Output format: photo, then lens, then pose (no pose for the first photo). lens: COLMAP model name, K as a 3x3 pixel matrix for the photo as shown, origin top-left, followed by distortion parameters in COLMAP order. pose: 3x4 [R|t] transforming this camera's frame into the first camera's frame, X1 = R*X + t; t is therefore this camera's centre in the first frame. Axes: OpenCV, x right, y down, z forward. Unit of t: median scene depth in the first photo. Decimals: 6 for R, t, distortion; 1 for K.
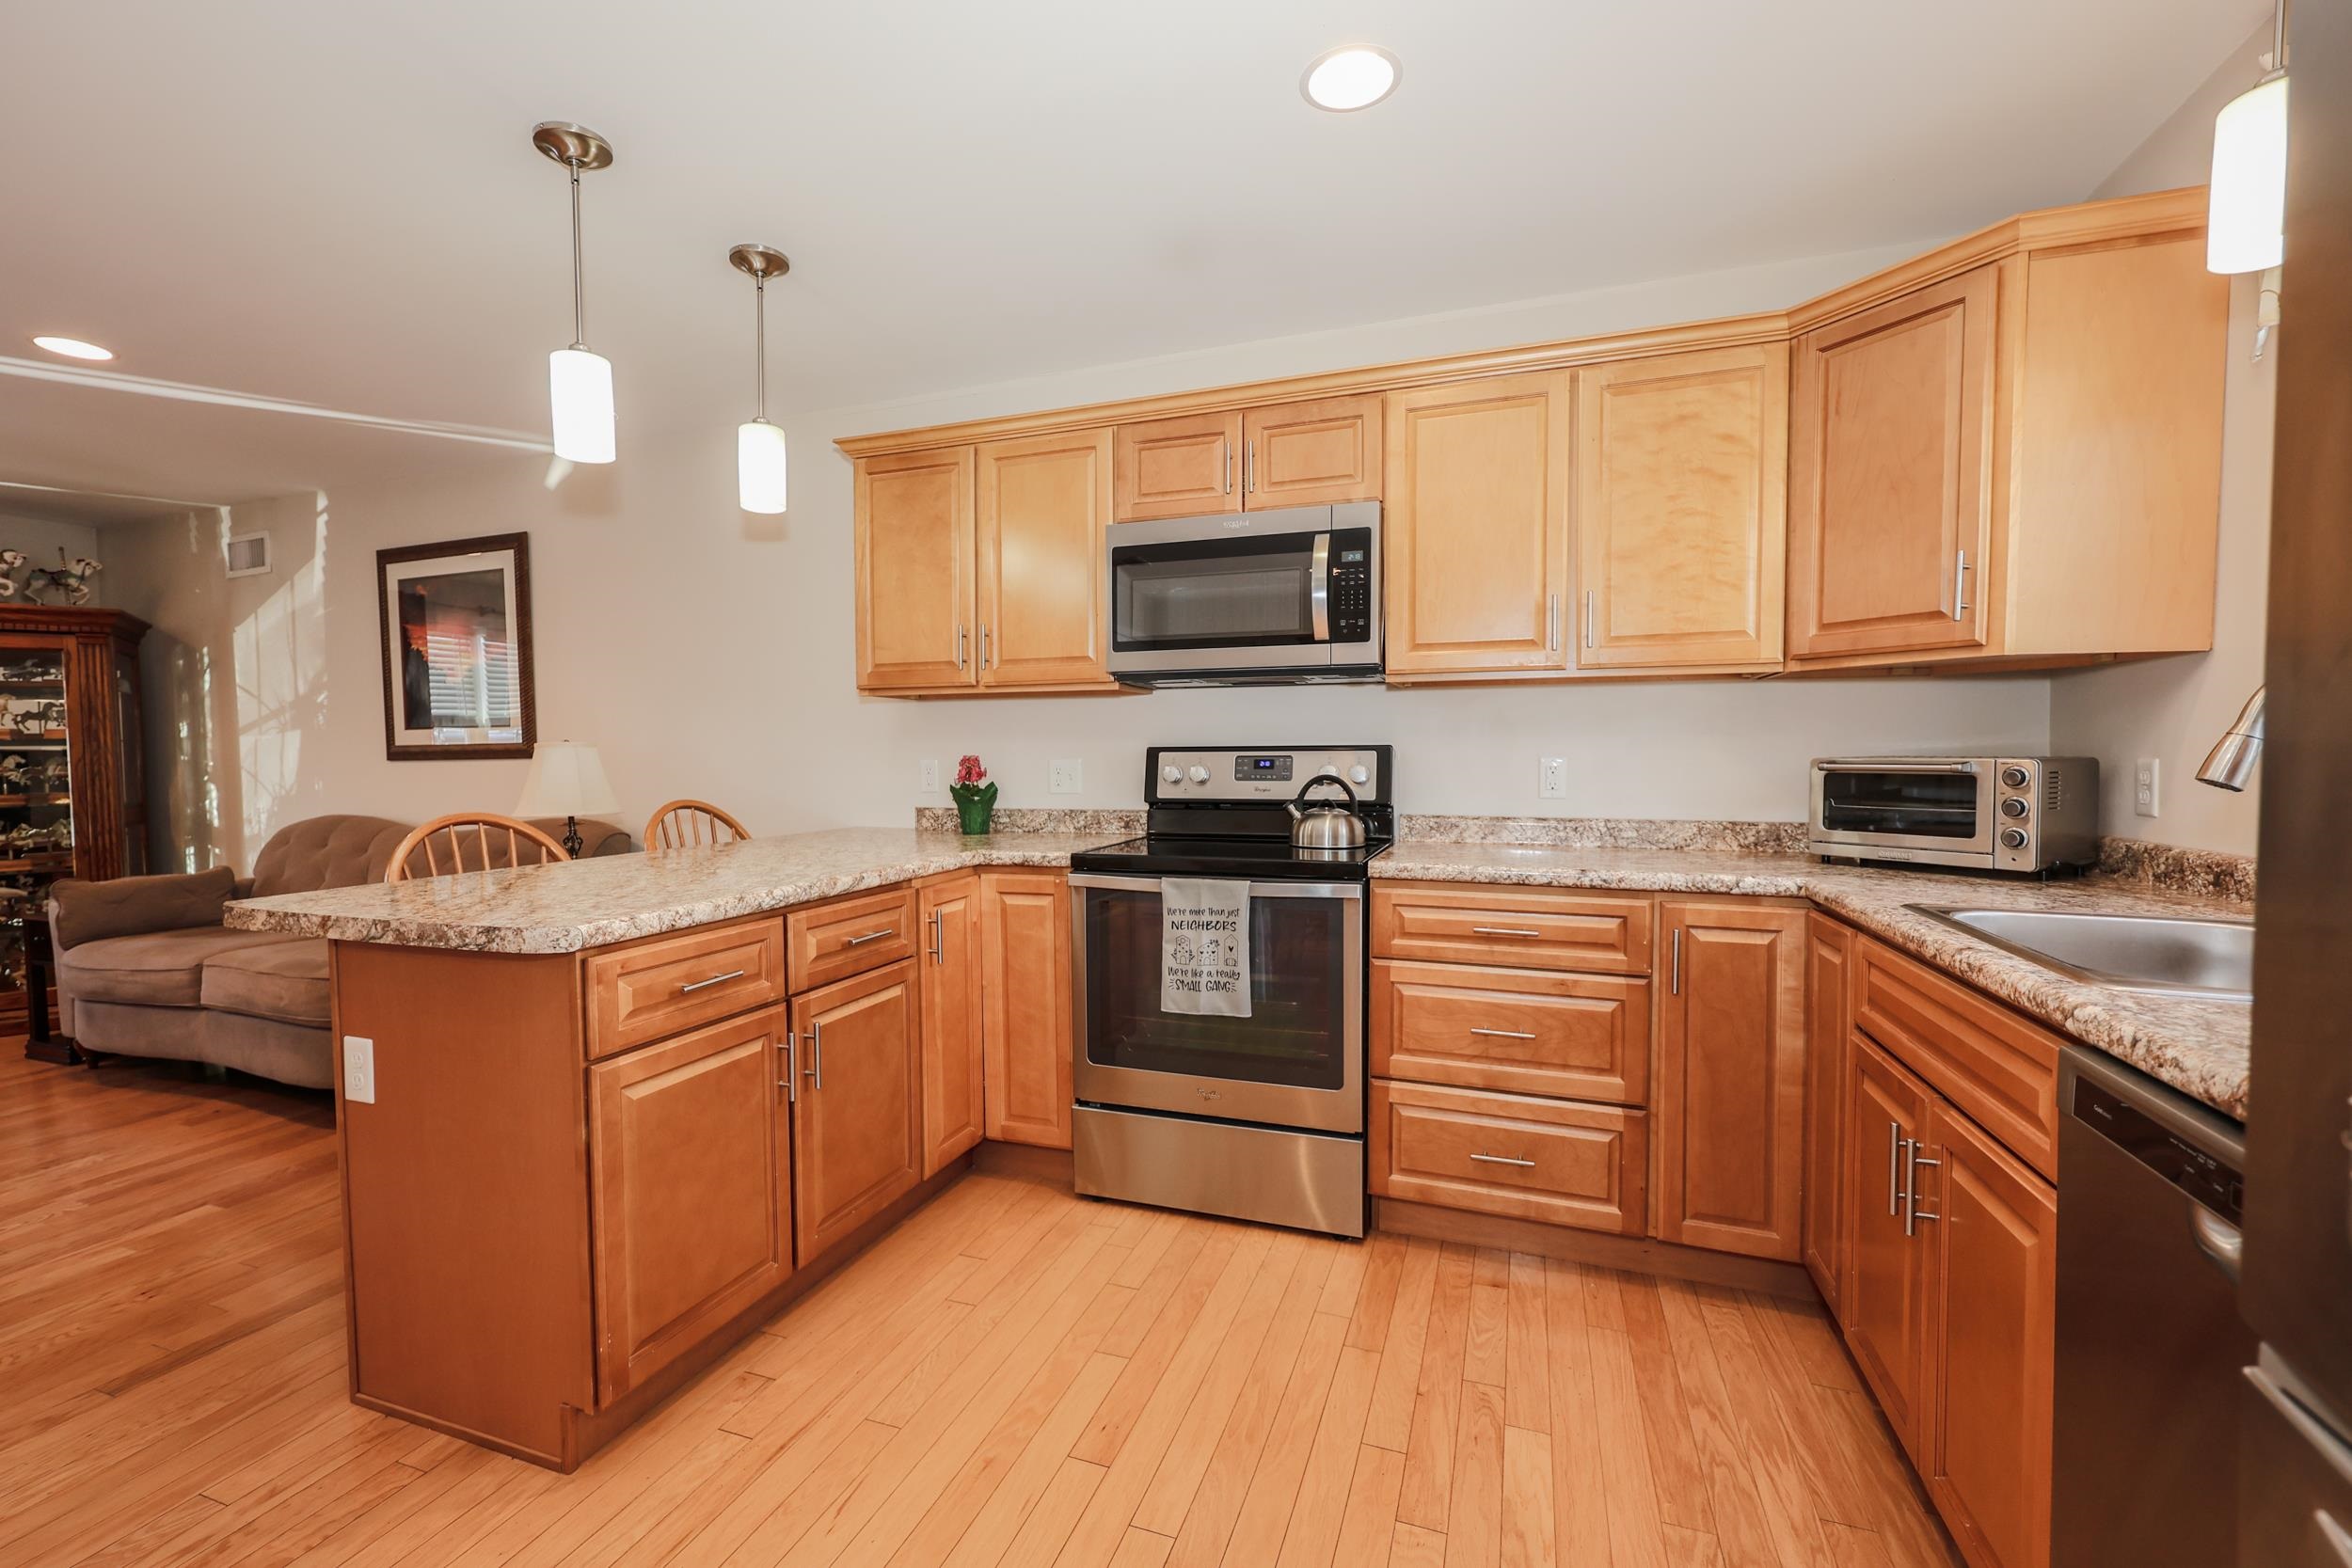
lens RADIAL K [[978.7, 0, 1177.3], [0, 978.7, 786.4], [0, 0, 1]] dist [0.019775, -0.000005]
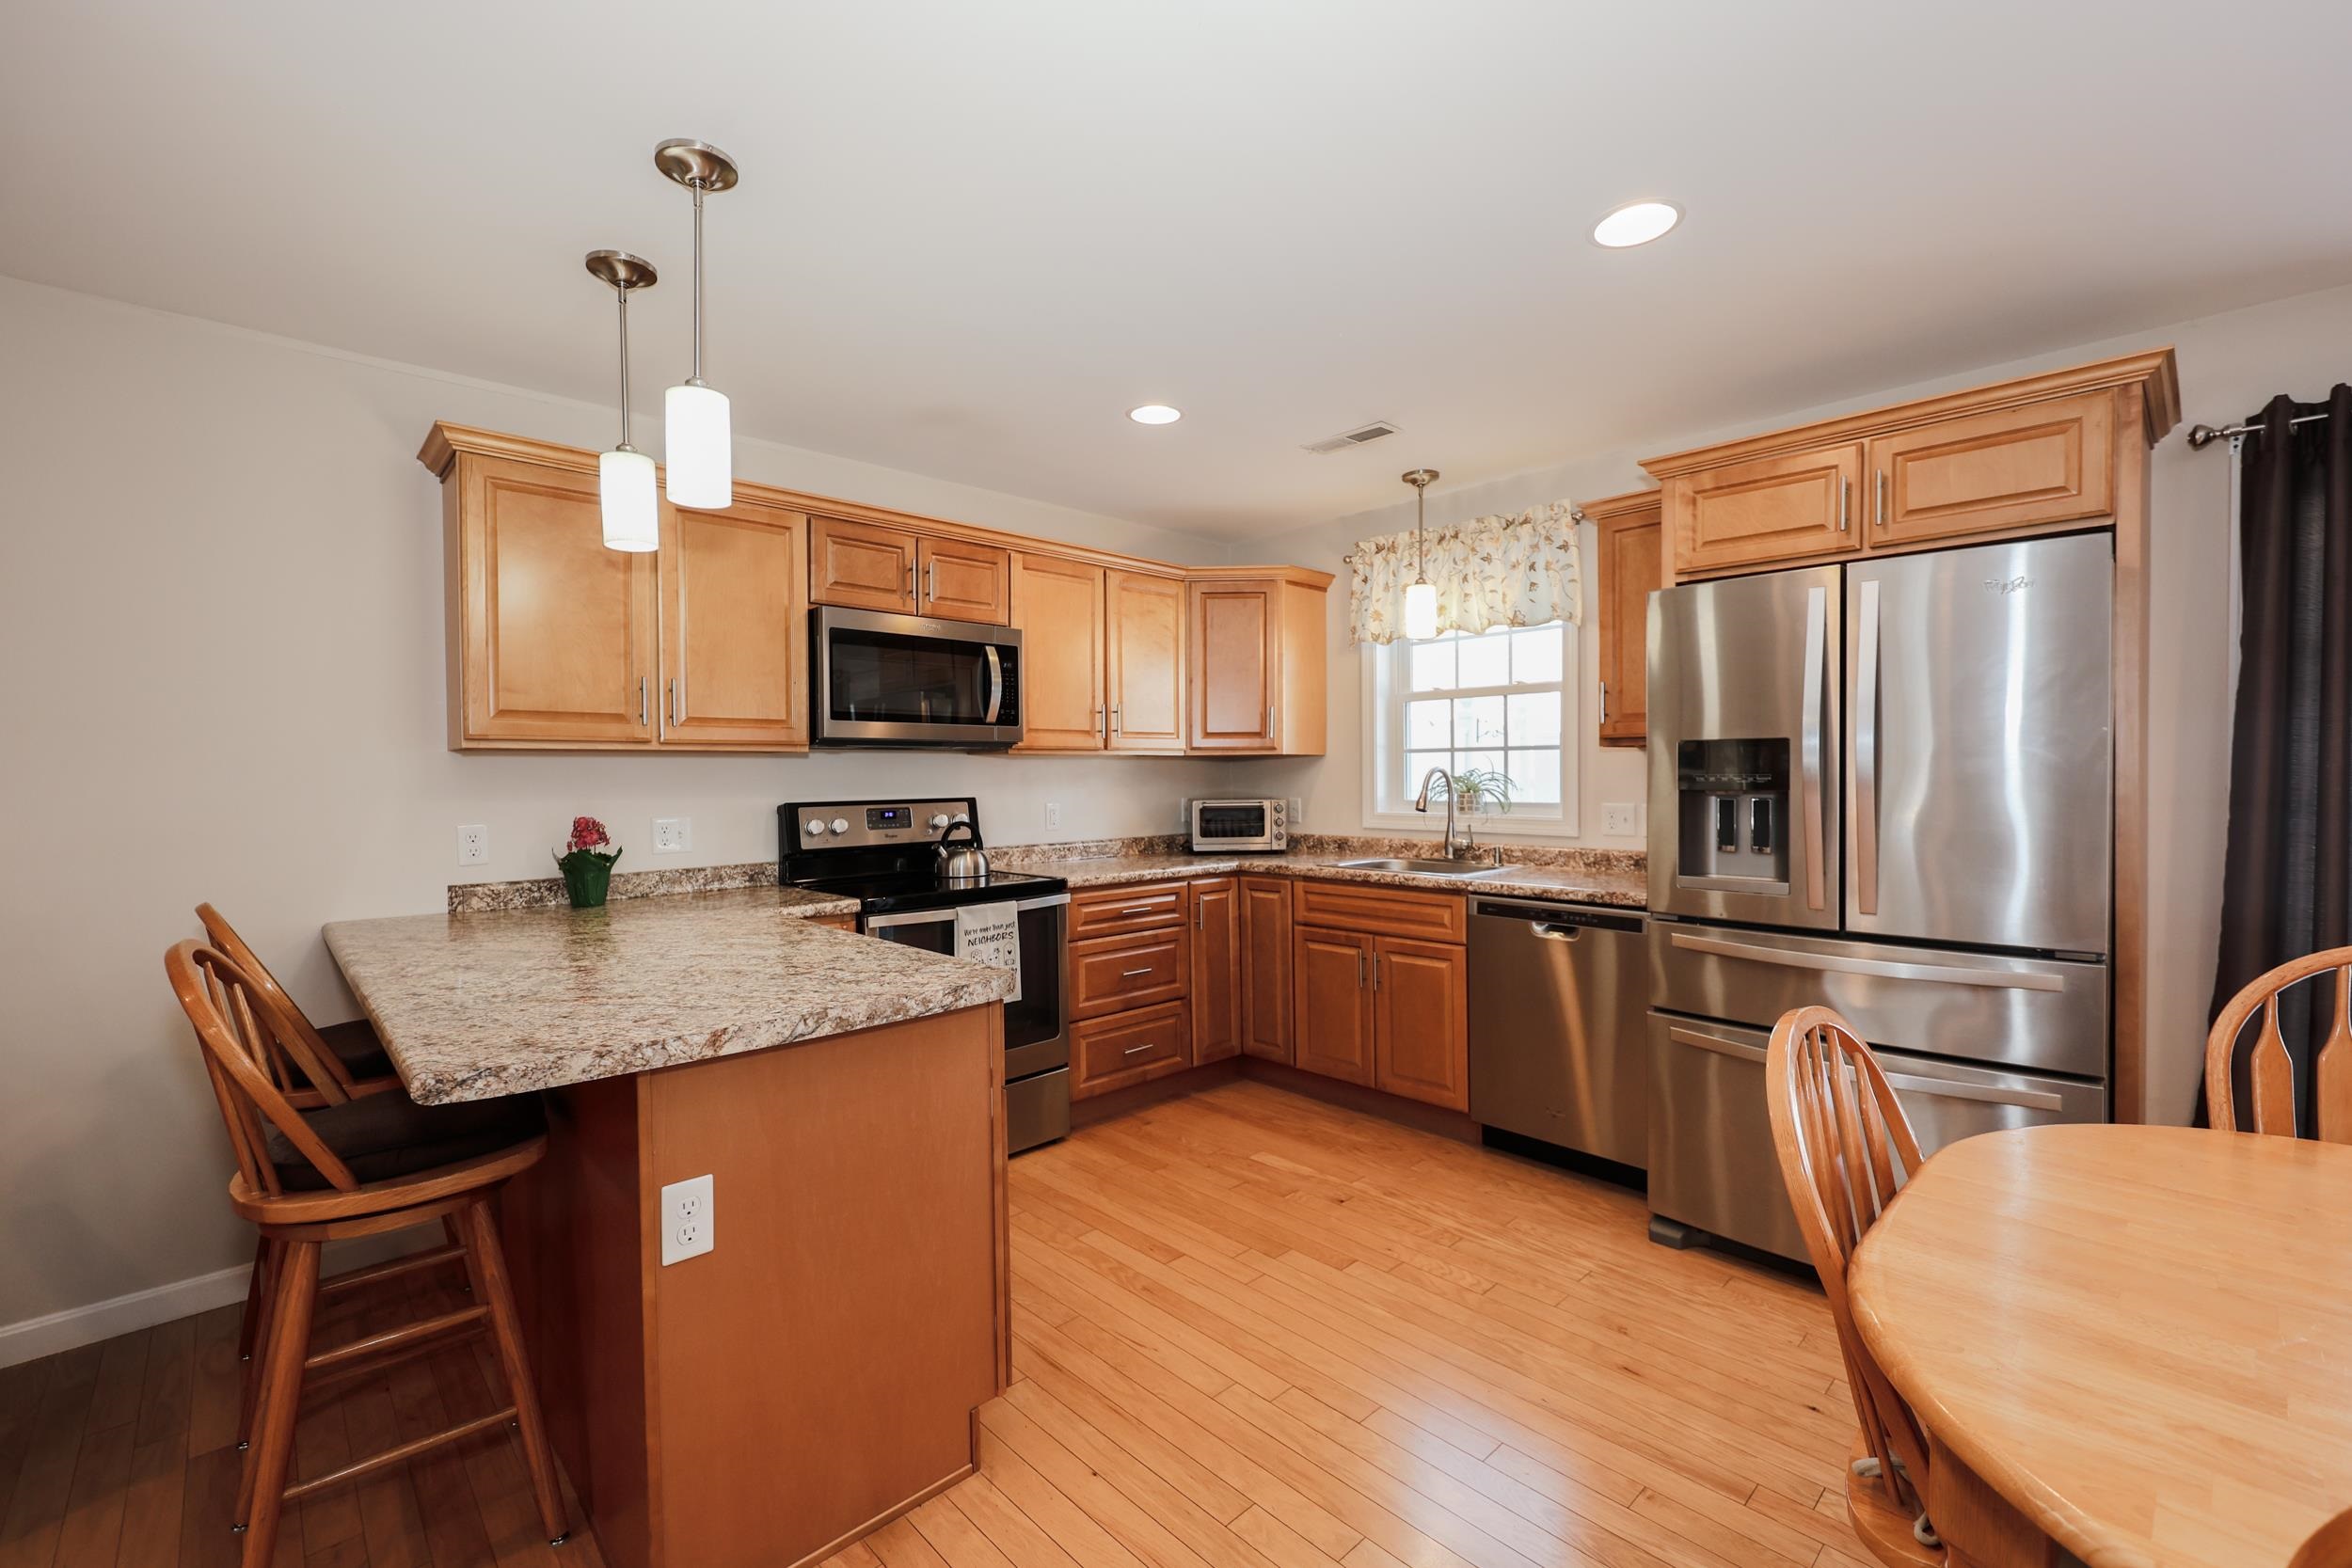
lens RADIAL K [[946.5, 0, 1160.5], [0, 946.5, 792.7], [0, 0, 1]] dist [0.000263, 0.000029]
pose [[0.467965, -0.014847, 0.883622, -0.984854], [0.042659, 0.999073, -0.005806, -0.036603], [-0.882717, 0.040411, 0.468164, 0.196208]]
